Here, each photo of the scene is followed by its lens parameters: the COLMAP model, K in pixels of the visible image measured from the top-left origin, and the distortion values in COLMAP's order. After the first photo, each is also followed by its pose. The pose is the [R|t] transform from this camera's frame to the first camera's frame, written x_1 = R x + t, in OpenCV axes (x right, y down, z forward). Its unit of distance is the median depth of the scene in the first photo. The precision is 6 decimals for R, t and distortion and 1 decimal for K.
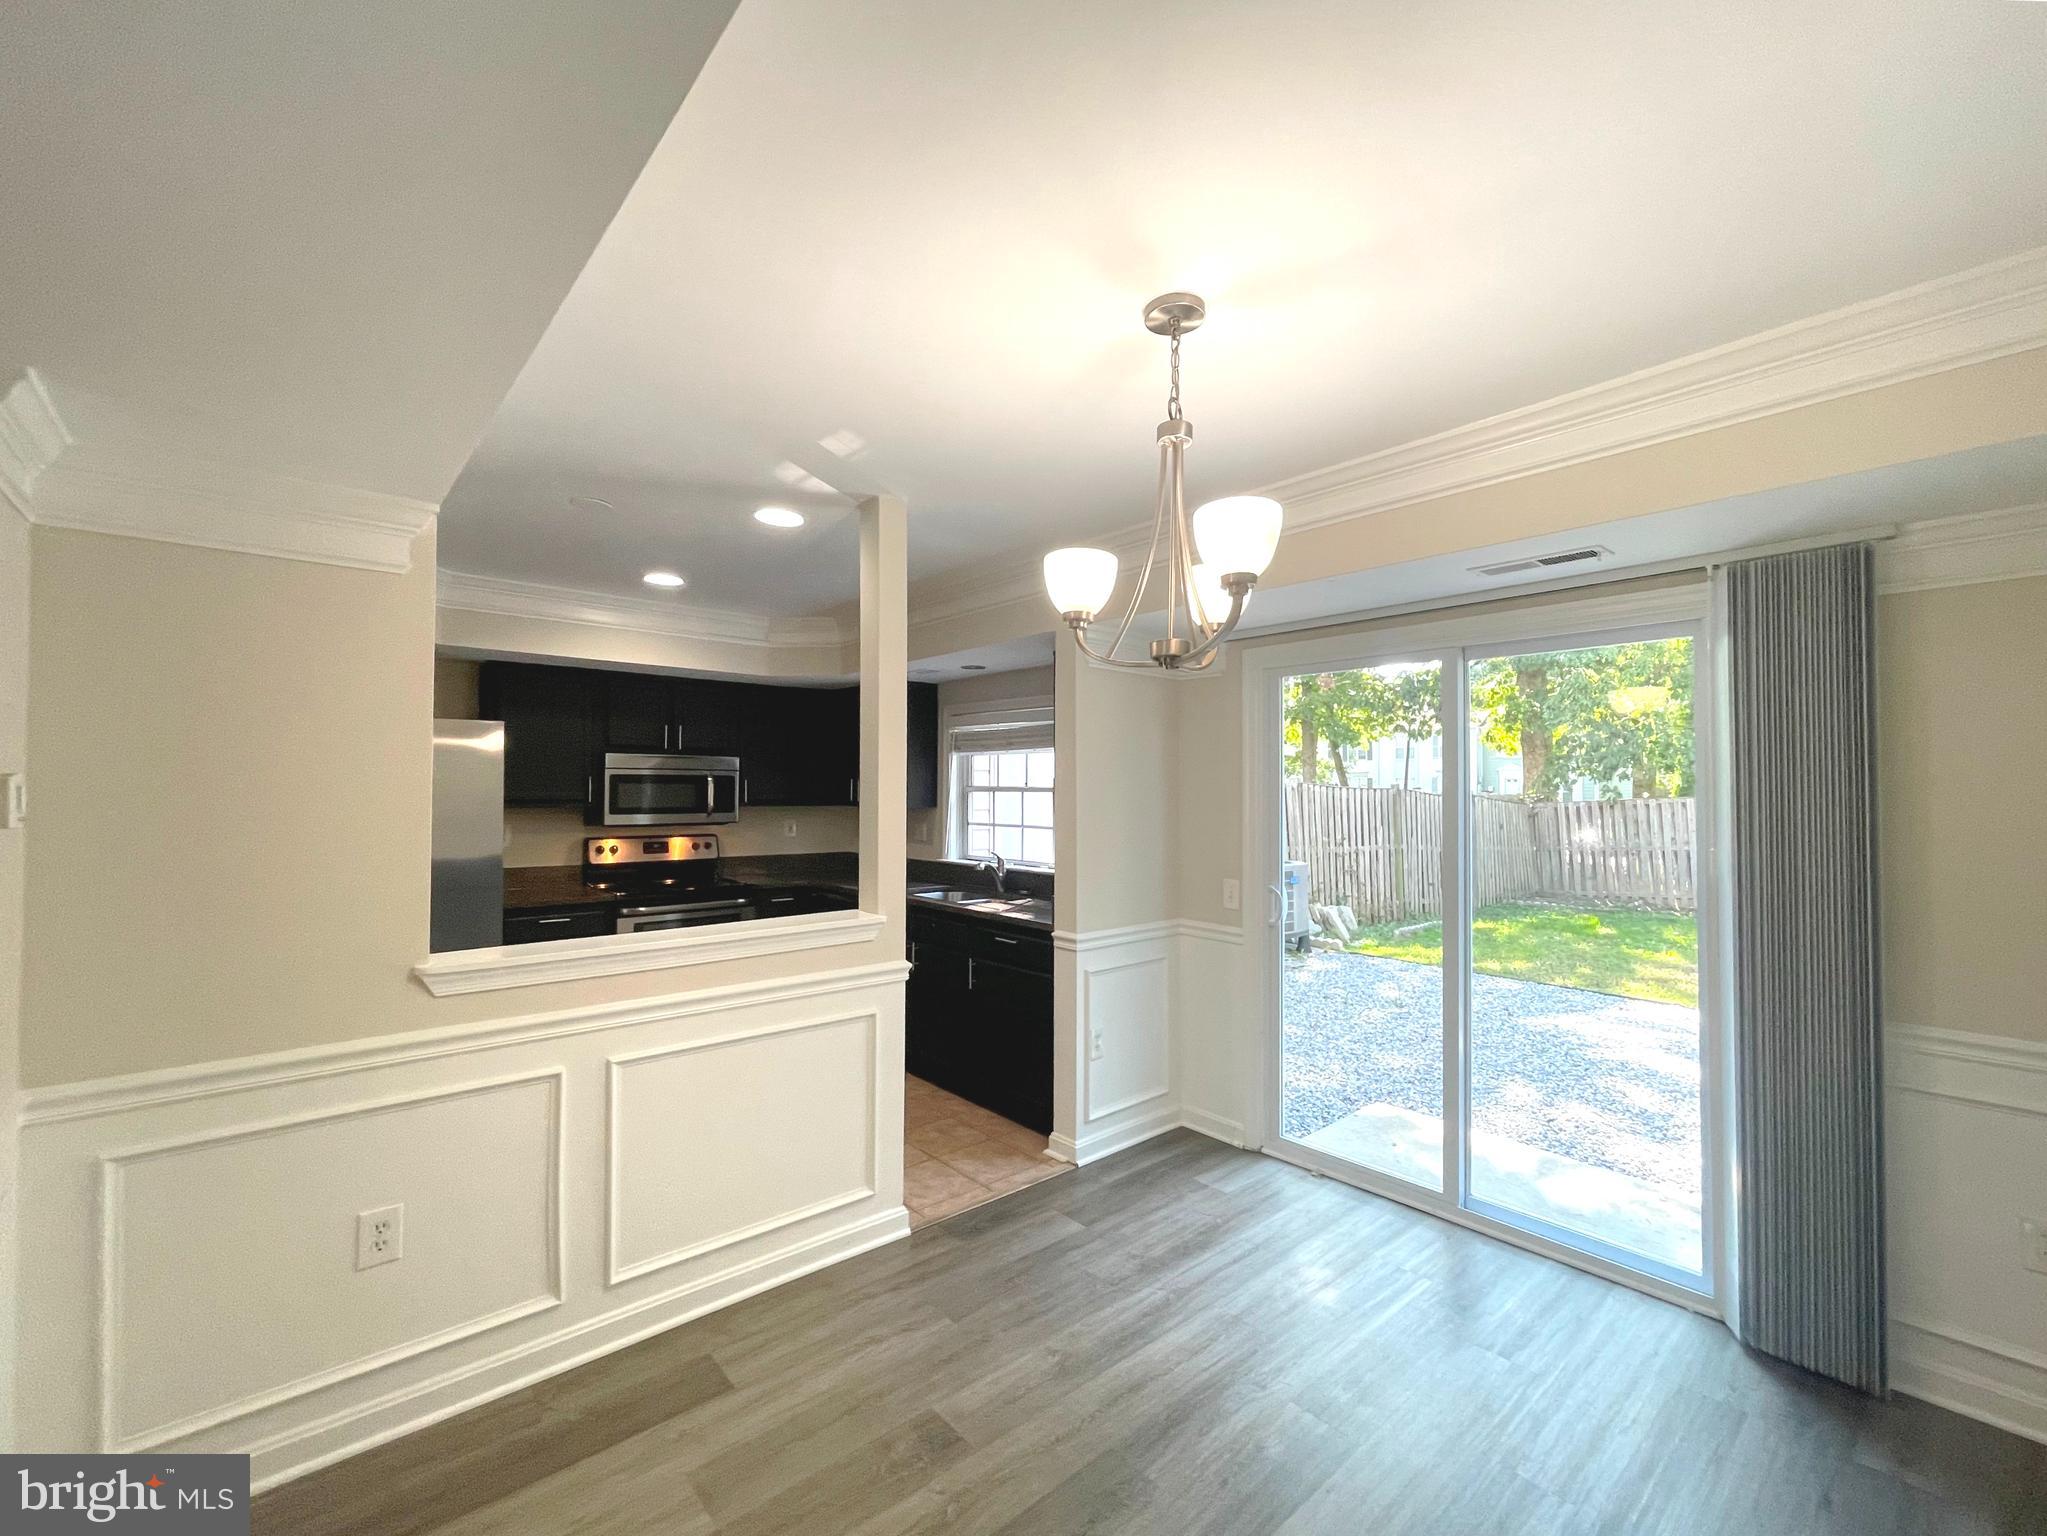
lens RADIAL K [[861.2, 0, 1023.5], [0, 861.2, 768.0], [0, 0, 1]] dist [0.001312, 0.000058]
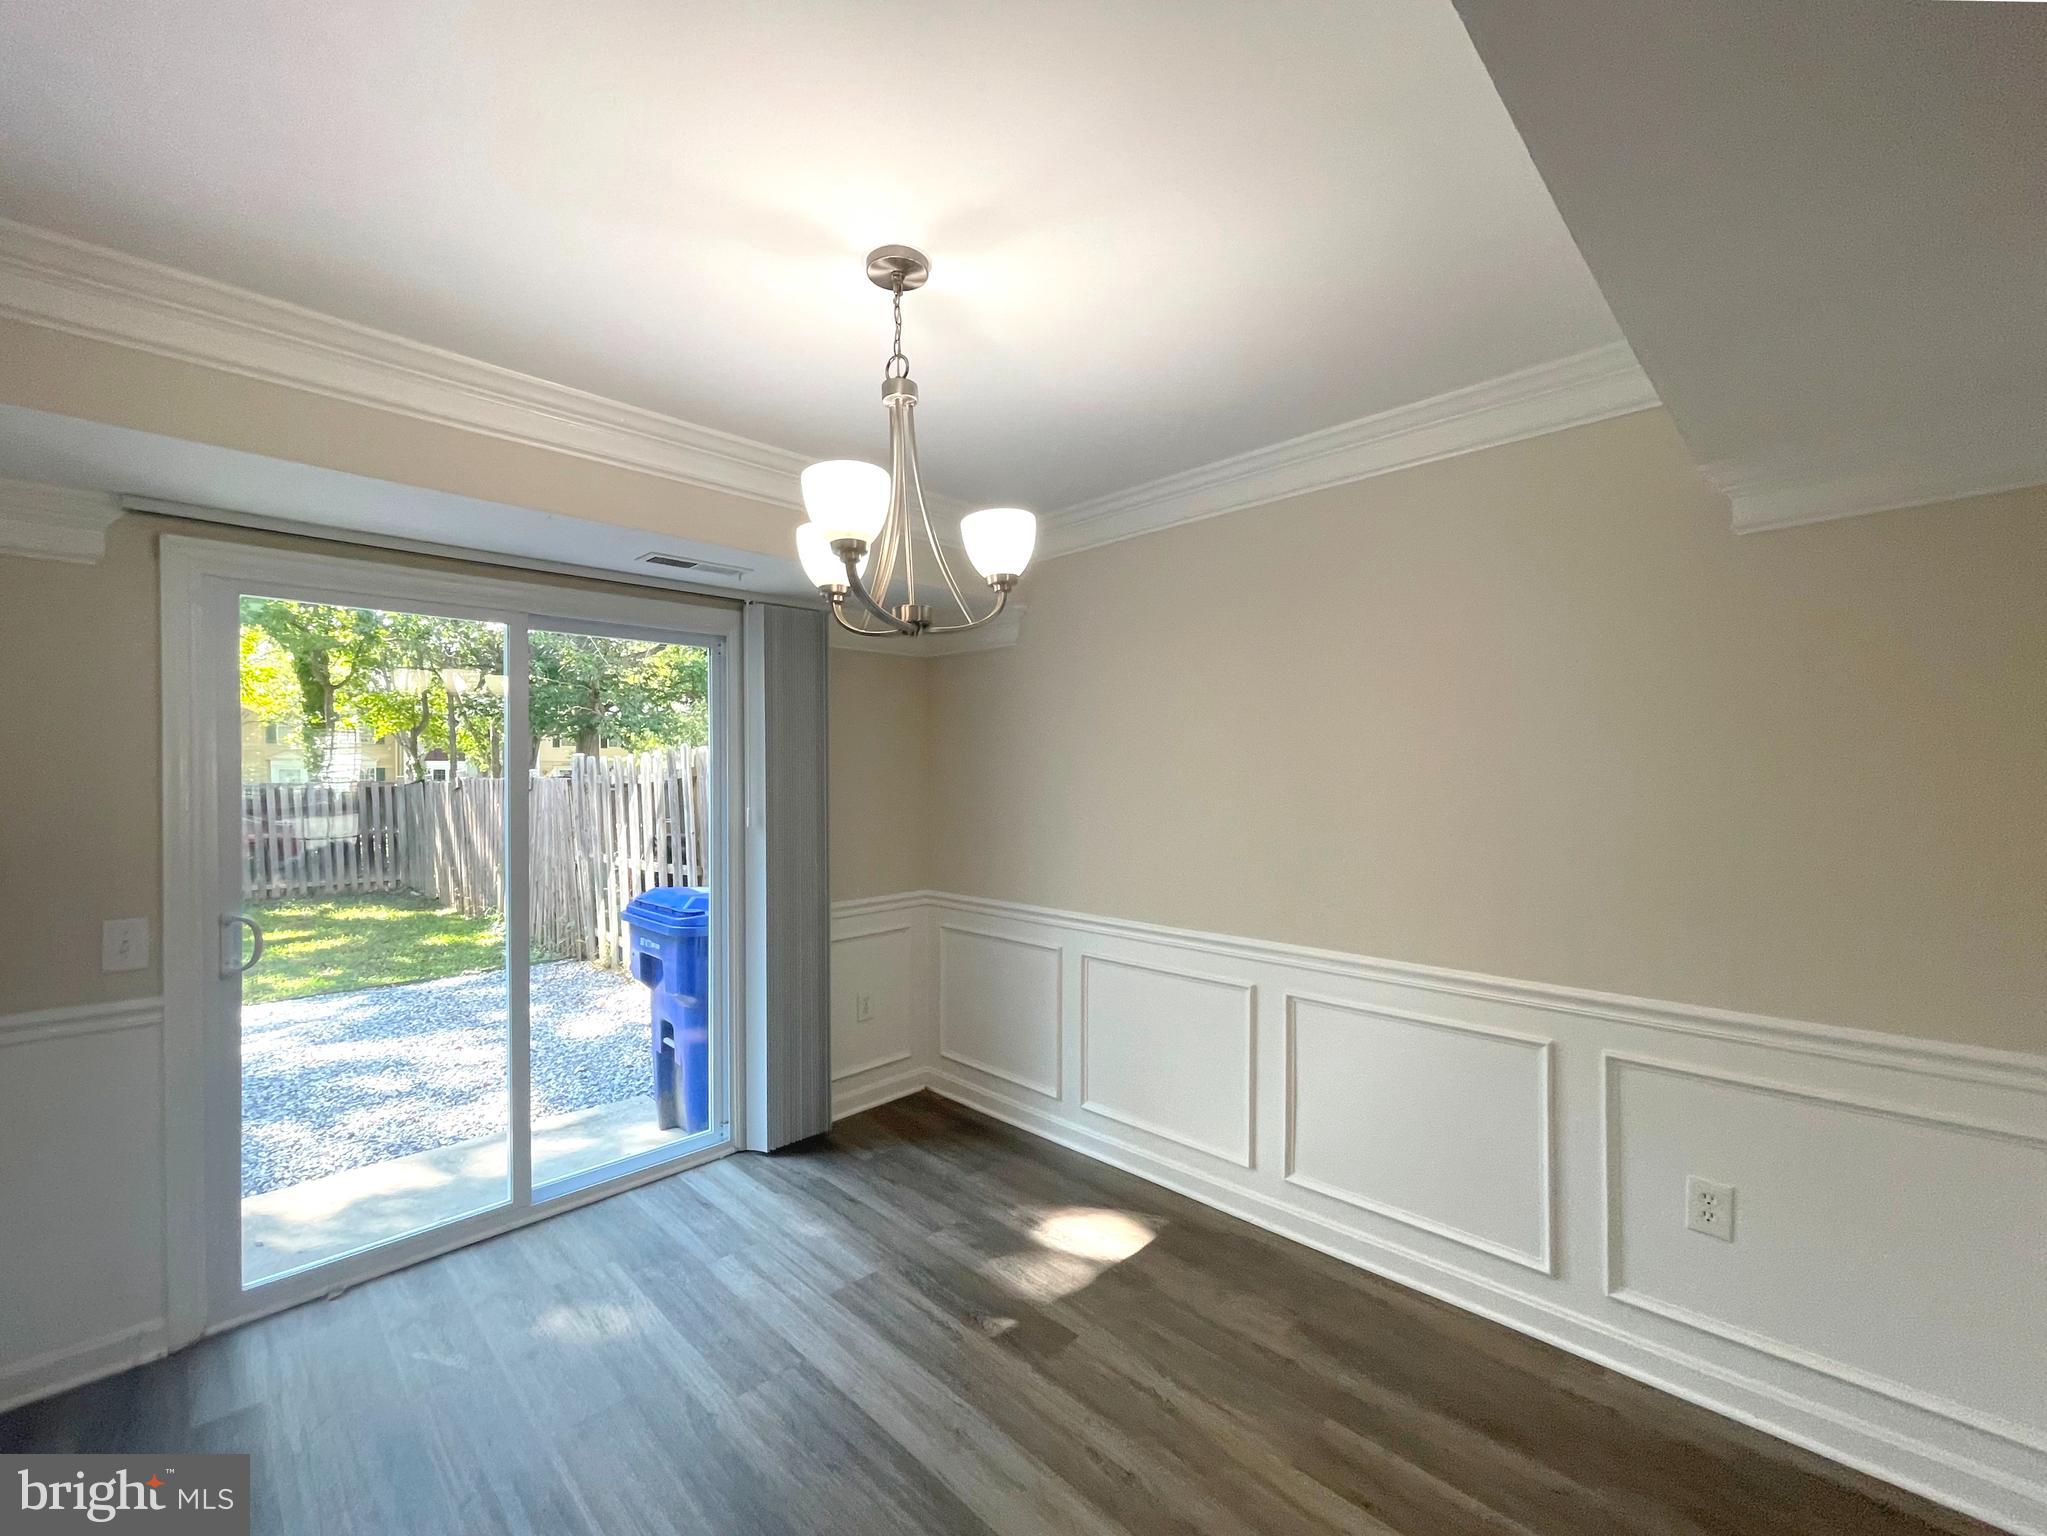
lens RADIAL K [[847.1, 0, 1022.2], [0, 847.1, 771.8], [0, 0, 1]] dist [-0.001809, -0.000054]
pose [[-0.080022, -0.001381, 0.996792, -0.295256], [-0.018434, 0.999830, -0.000095, 0.014765], [-0.996623, -0.018383, -0.080034, 0.346658]]
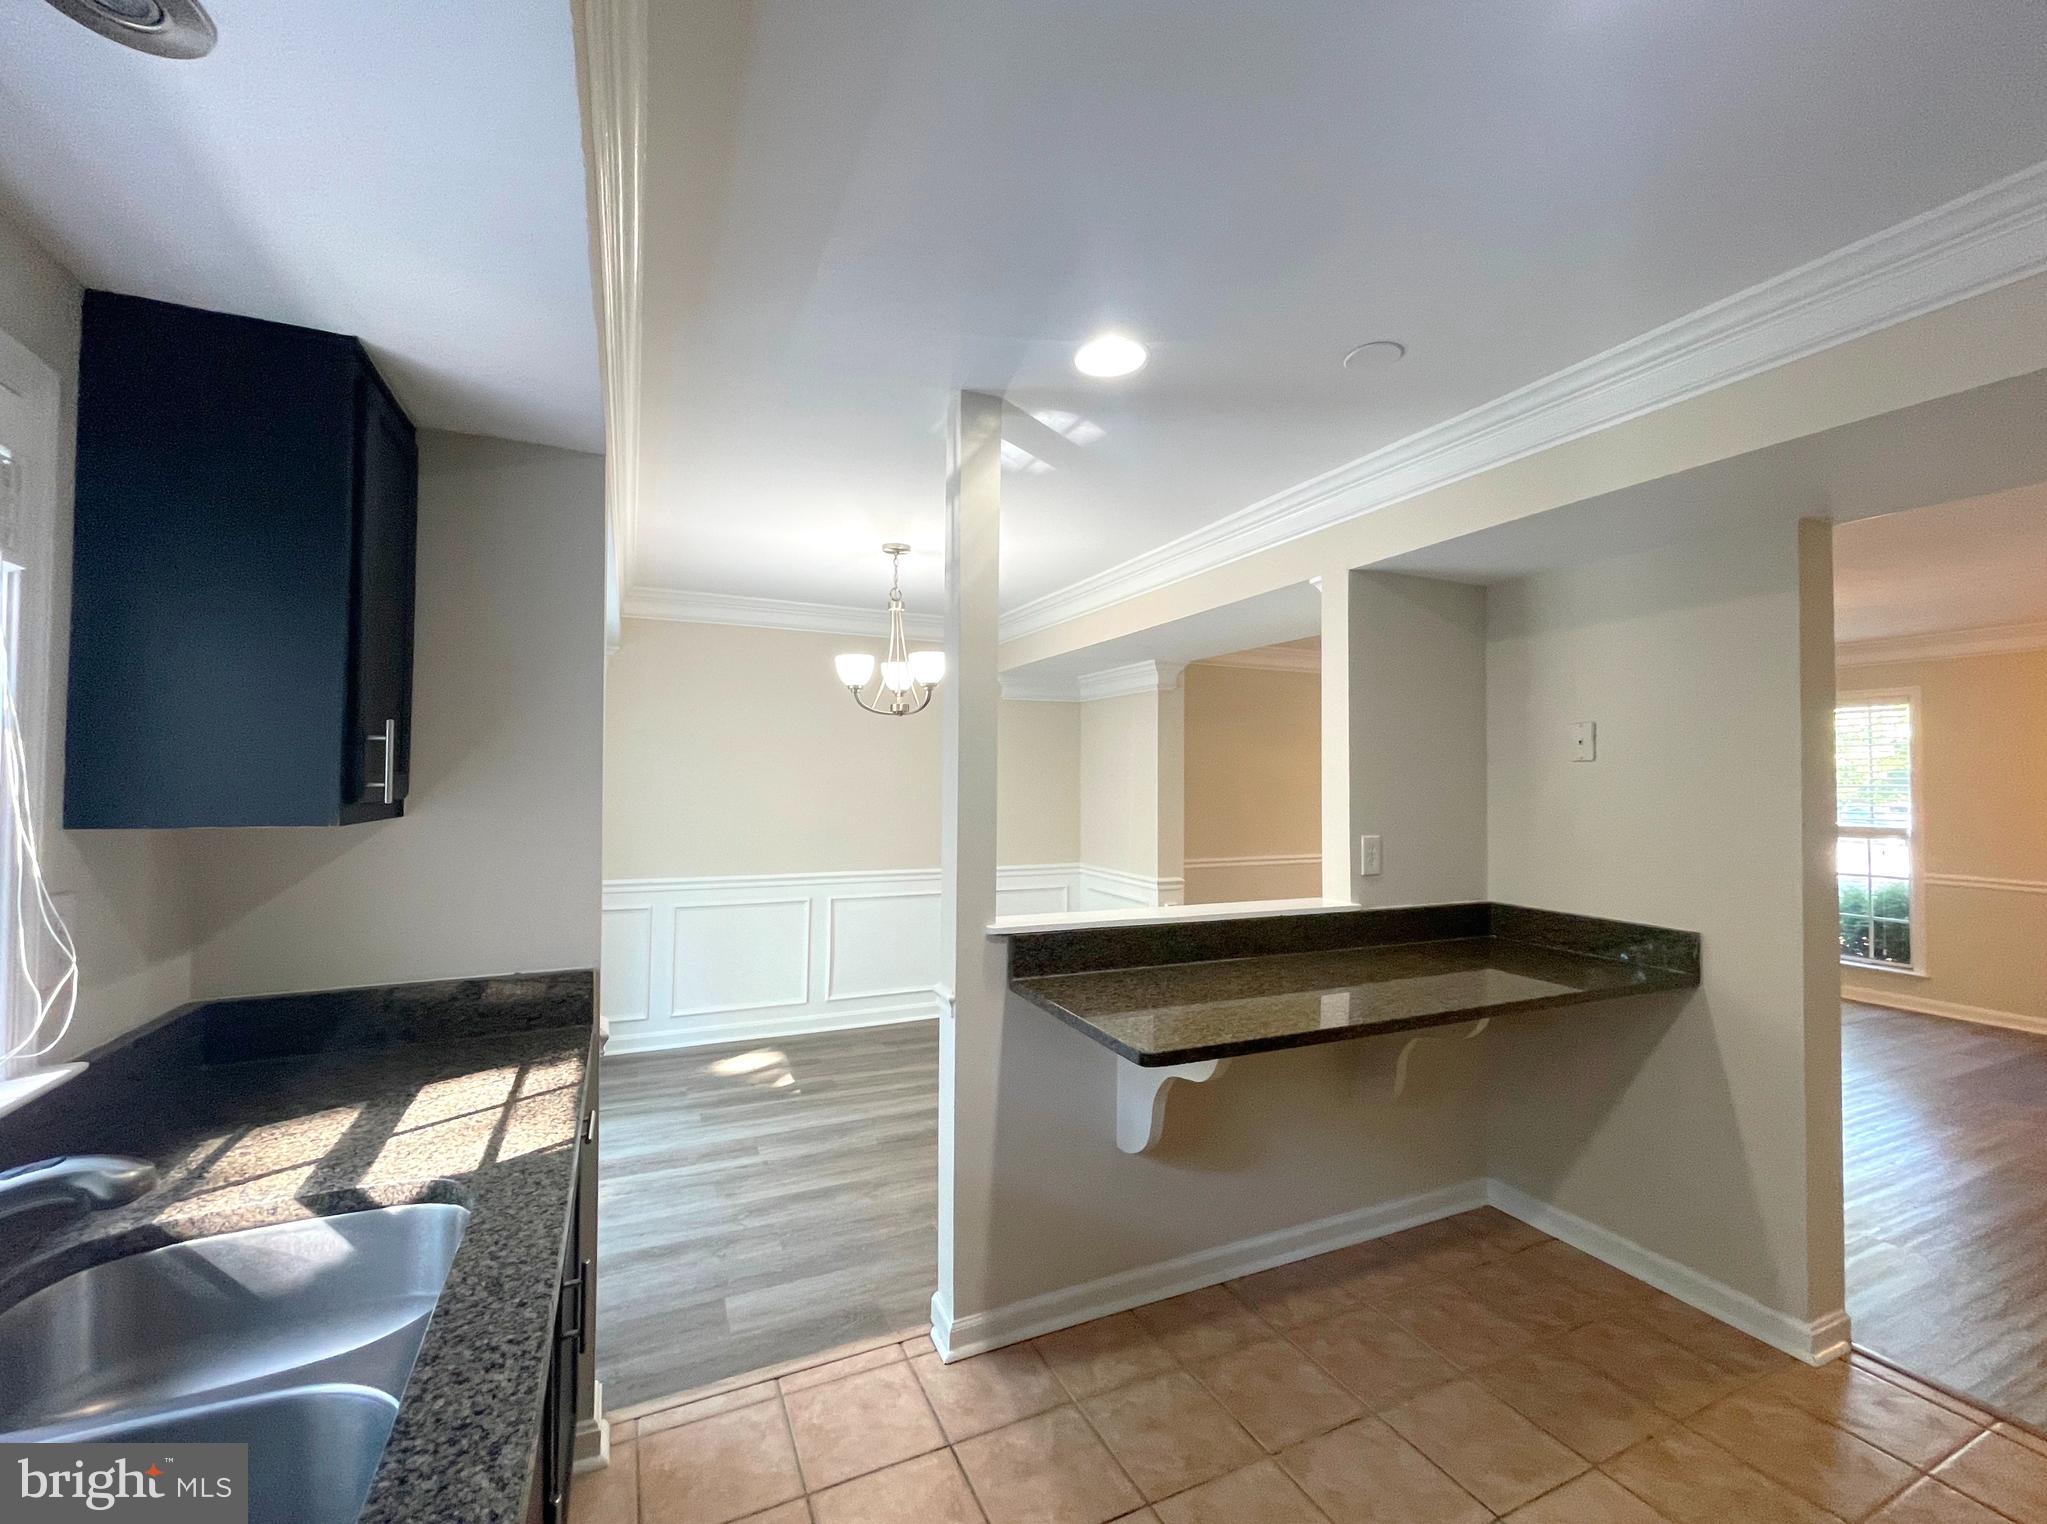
lens RADIAL K [[836.7, 0, 1023.5], [0, 836.7, 762.0], [0, 0, 1]] dist [-0.000044, 0.000114]
pose [[-0.961523, -0.005762, 0.274665, -0.259729], [-0.018164, 0.998926, -0.042632, 0.030746], [-0.274124, -0.045981, -0.960594, 1.064597]]
